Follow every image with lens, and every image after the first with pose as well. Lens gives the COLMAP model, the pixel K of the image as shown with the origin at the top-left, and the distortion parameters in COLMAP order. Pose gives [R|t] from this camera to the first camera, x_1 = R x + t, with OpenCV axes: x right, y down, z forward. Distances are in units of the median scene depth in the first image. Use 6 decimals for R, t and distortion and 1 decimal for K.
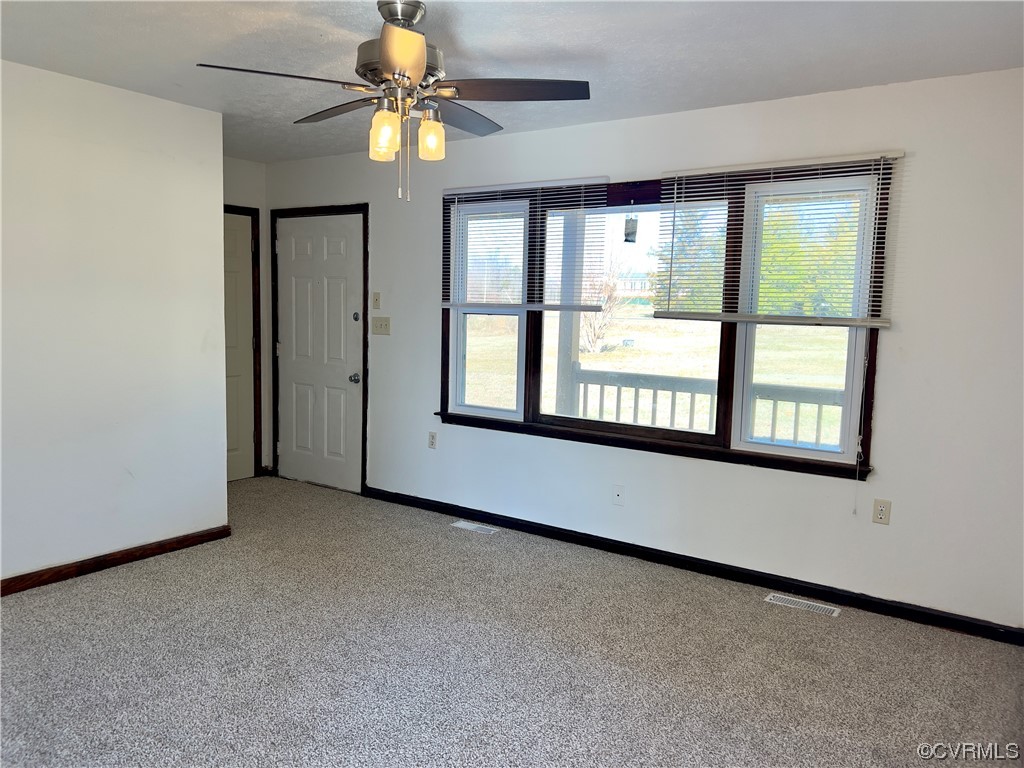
lens RADIAL K [[770.0, 0, 513.7], [0, 770.0, 383.0], [0, 0, 1]] dist [0.056893, -0.067229]
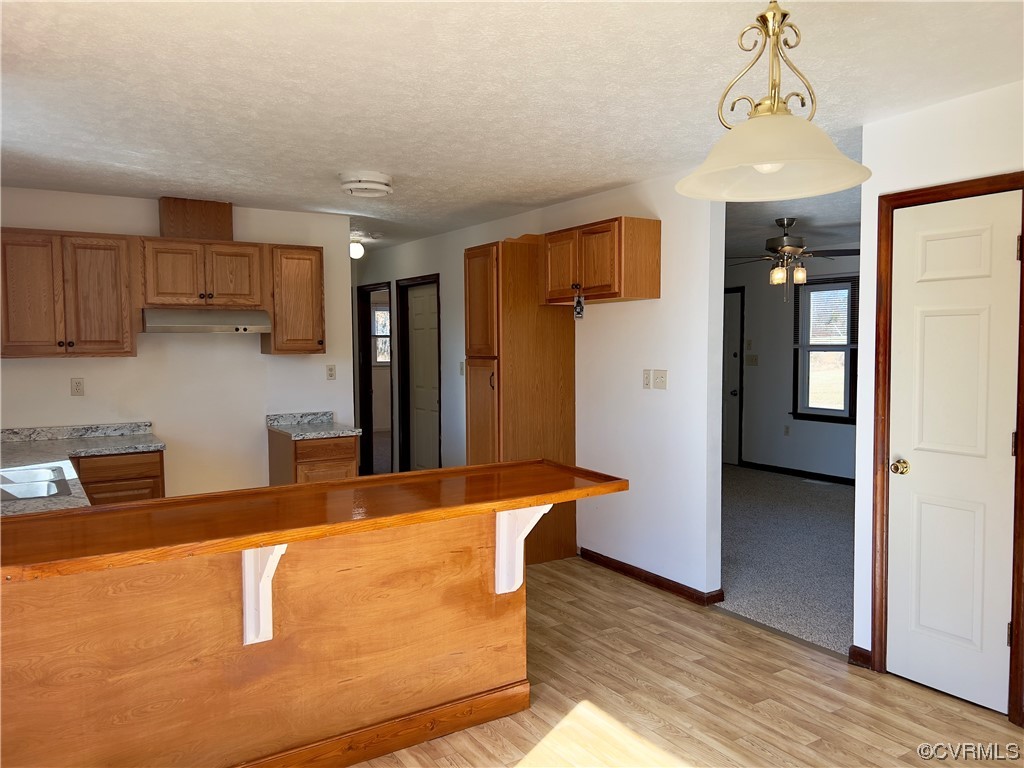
lens RADIAL K [[770.0, 0, 517.7], [0, 770.0, 379.2], [0, 0, 1]] dist [0.056893, -0.067229]
pose [[0.921611, -0.011043, -0.387959, 0.004718], [-0.010564, 0.998511, -0.053517, 0.061654], [0.387972, 0.053421, 0.920122, -0.723029]]
